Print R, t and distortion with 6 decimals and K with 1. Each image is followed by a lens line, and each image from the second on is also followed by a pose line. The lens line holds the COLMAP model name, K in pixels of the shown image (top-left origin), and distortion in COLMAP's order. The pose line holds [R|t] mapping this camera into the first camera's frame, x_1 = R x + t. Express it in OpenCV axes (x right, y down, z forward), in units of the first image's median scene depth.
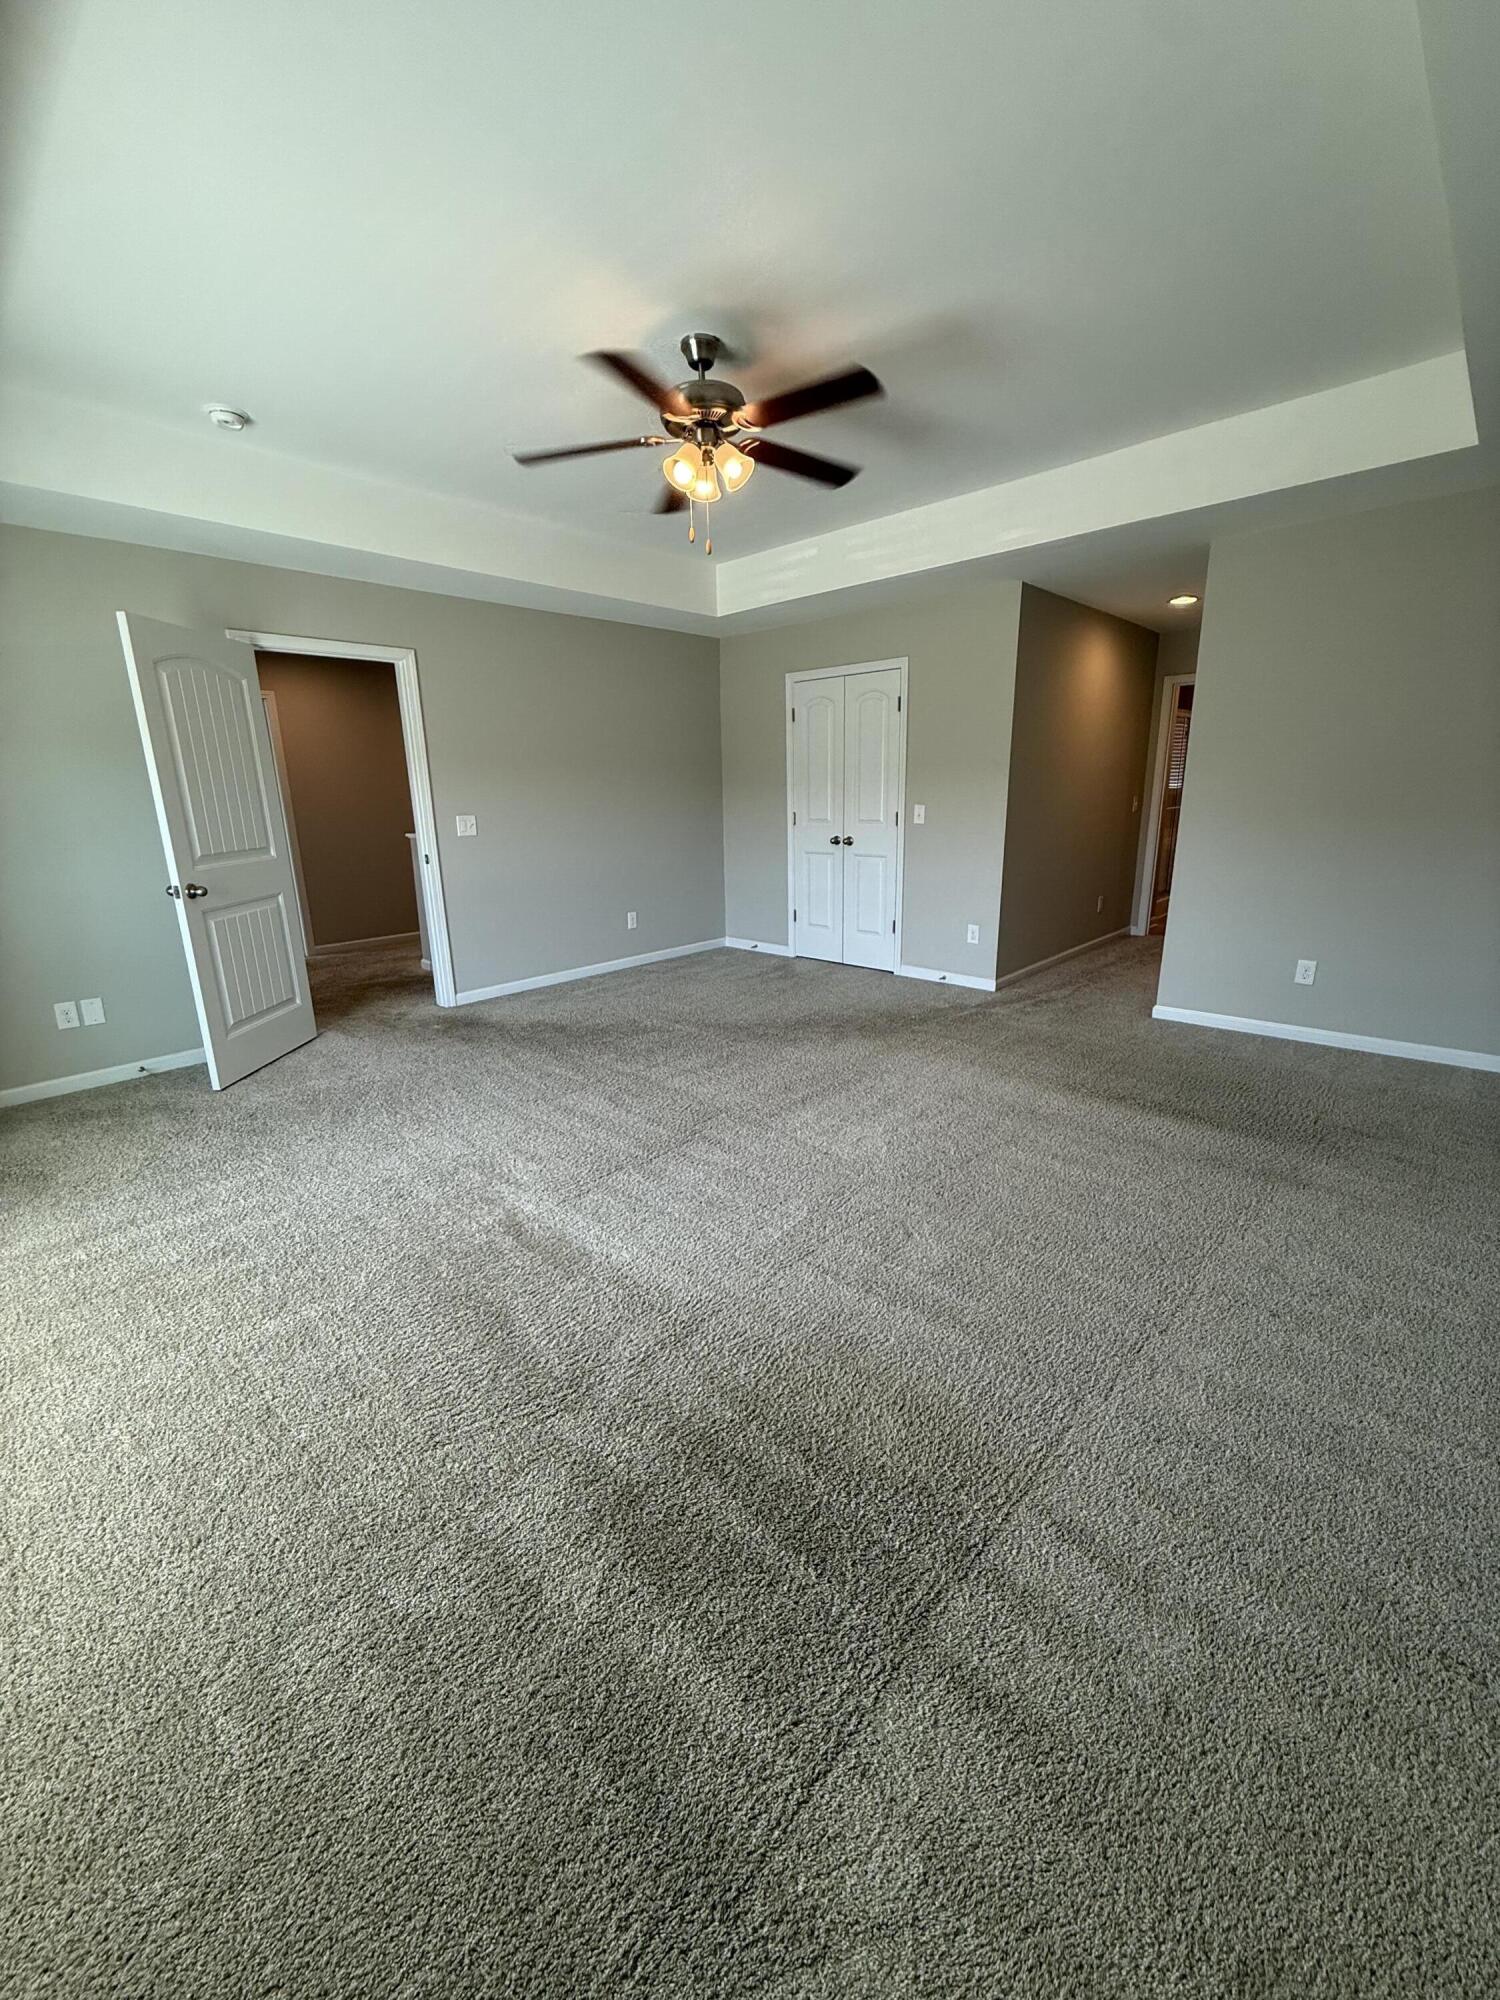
lens RADIAL K [[797.3, 0, 750.4], [0, 797.3, 993.7], [0, 0, 1]] dist [0.000715, 0.000225]
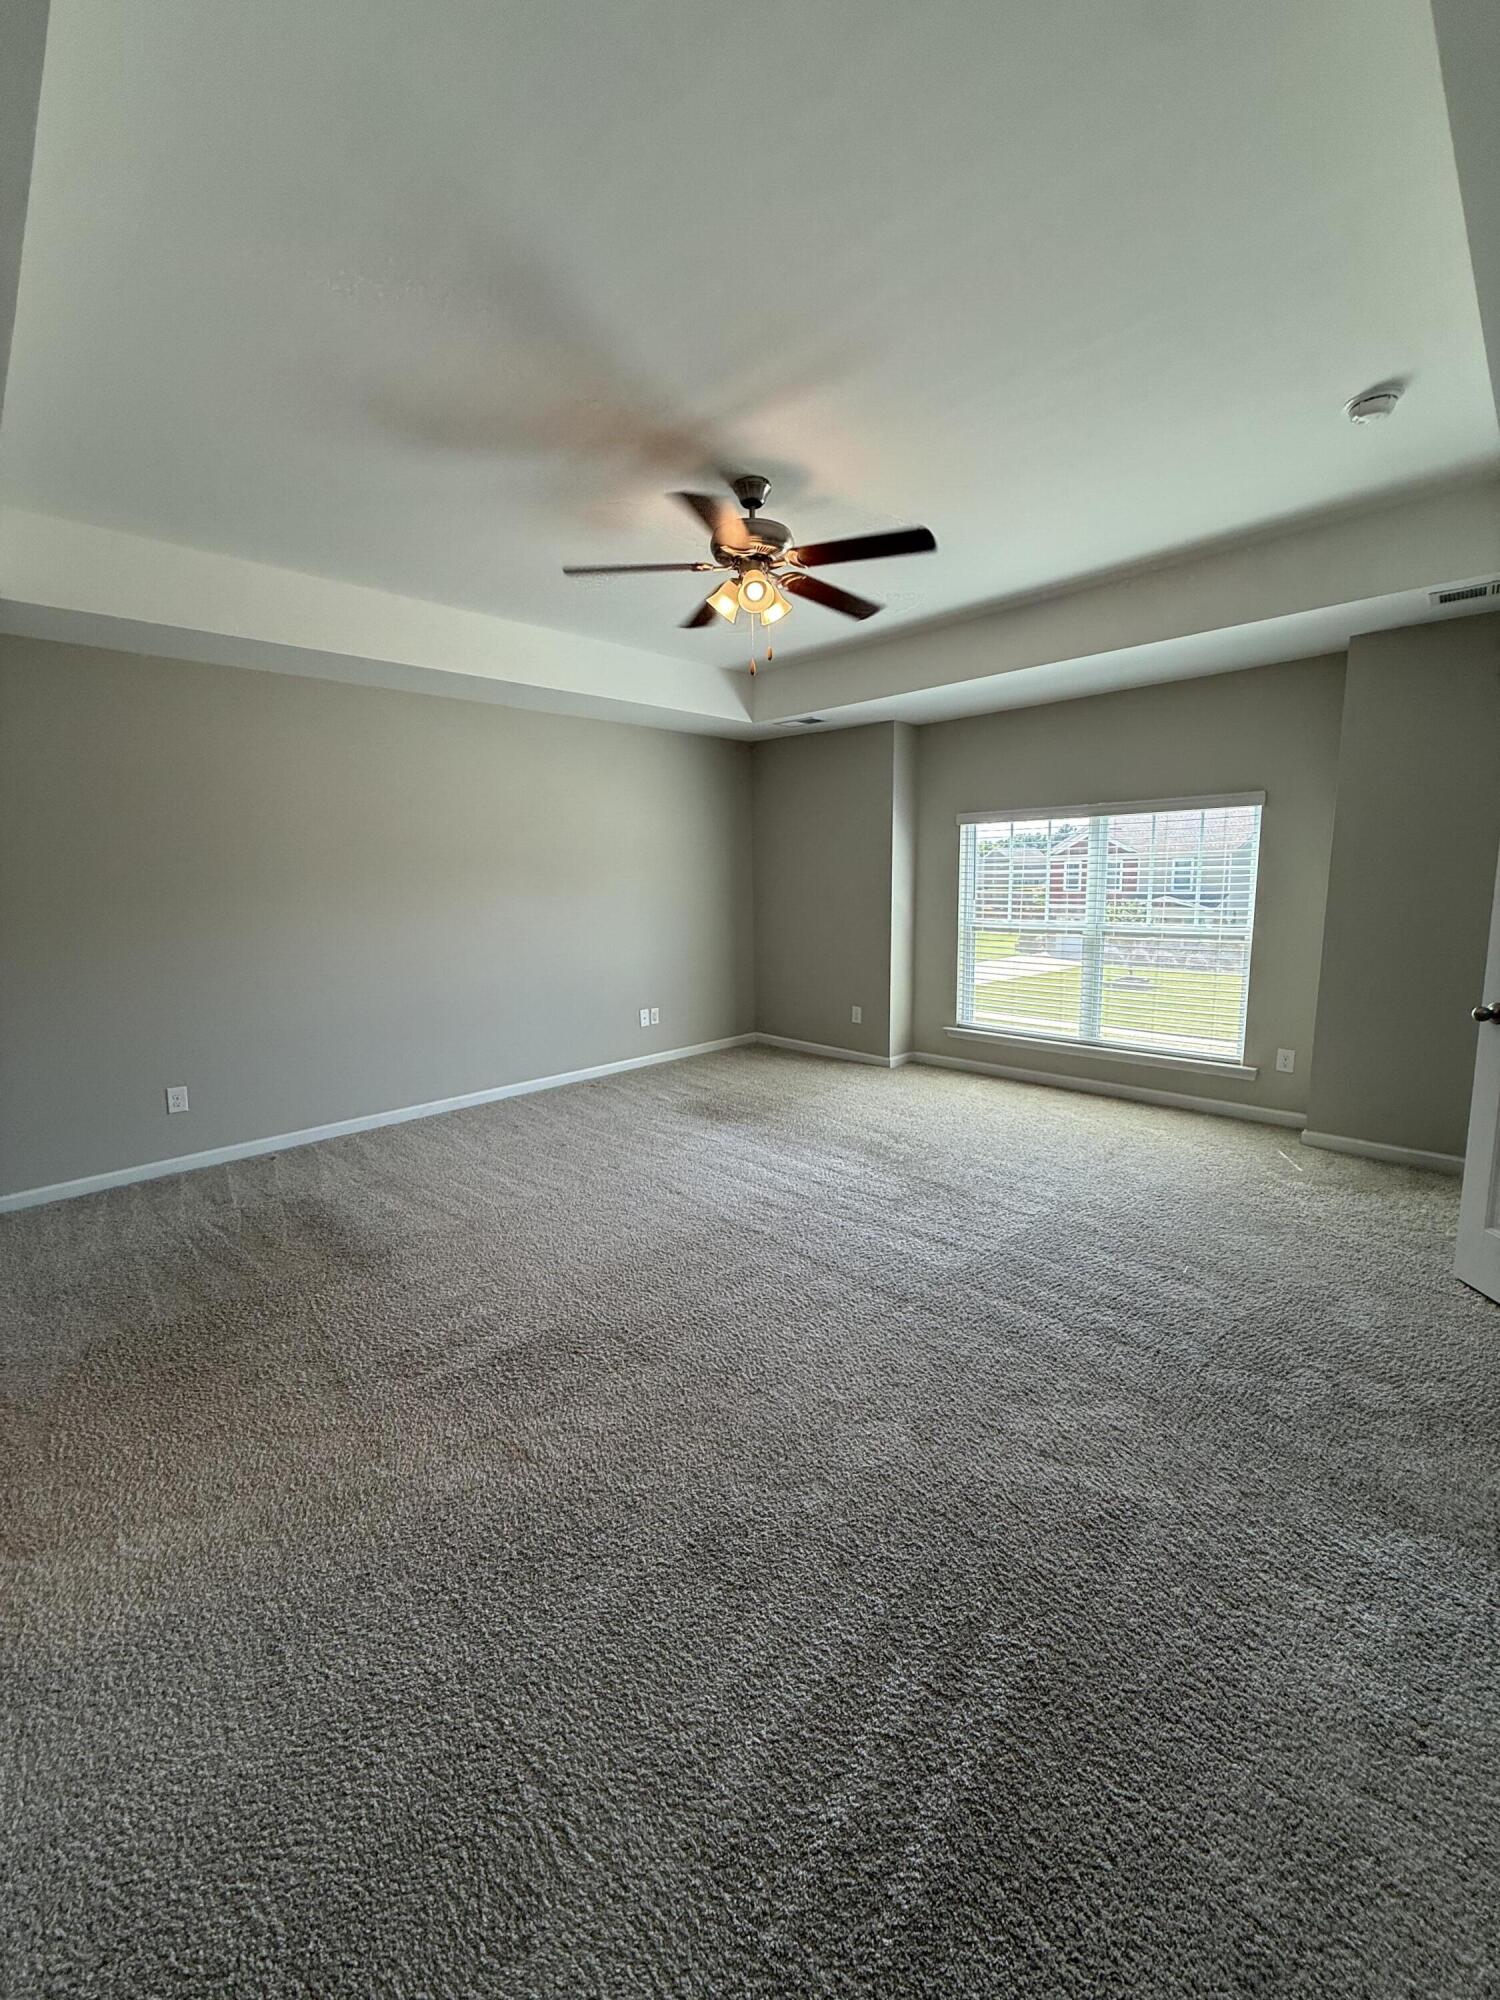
lens RADIAL K [[797.3, 0, 750.4], [0, 797.3, 993.7], [0, 0, 1]] dist [0.000715, 0.000225]
pose [[-0.998893, 0.034986, 0.031431, -0.033335], [0.044473, 0.920048, 0.389274, -0.353086], [-0.015299, 0.390241, -0.920586, 1.304336]]
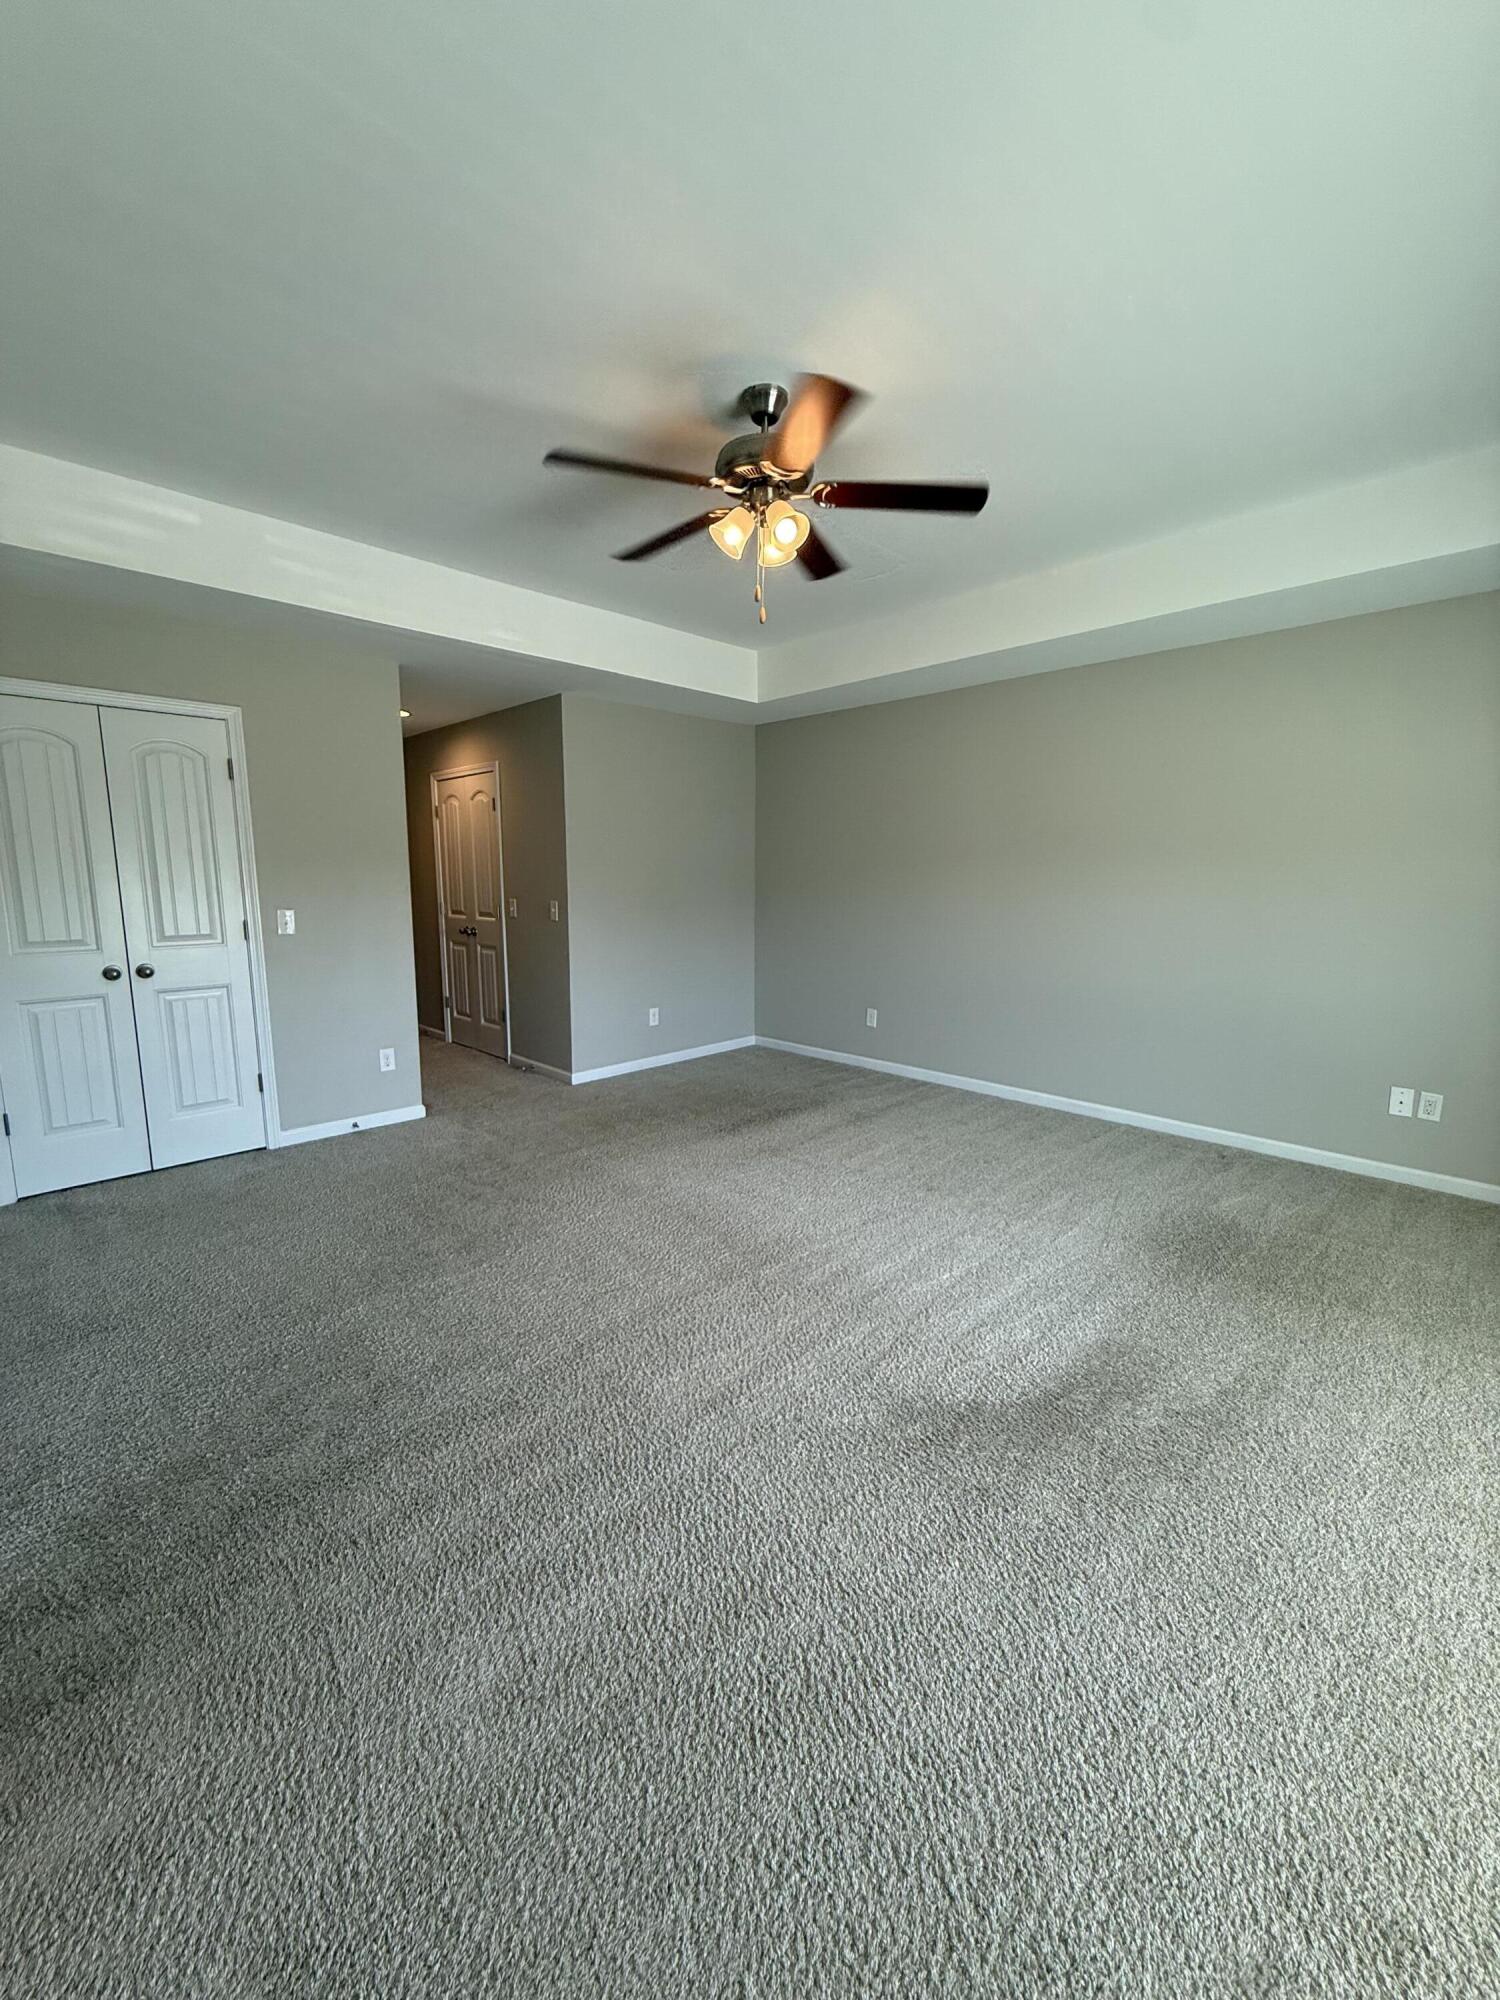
lens RADIAL K [[797.3, 0, 750.4], [0, 797.3, 993.7], [0, 0, 1]] dist [0.000715, 0.000225]
pose [[0.039638, -0.130517, 0.990653, -0.600735], [0.249917, 0.961216, 0.116639, -0.165999], [-0.967455, 0.242958, 0.070719, 0.651417]]
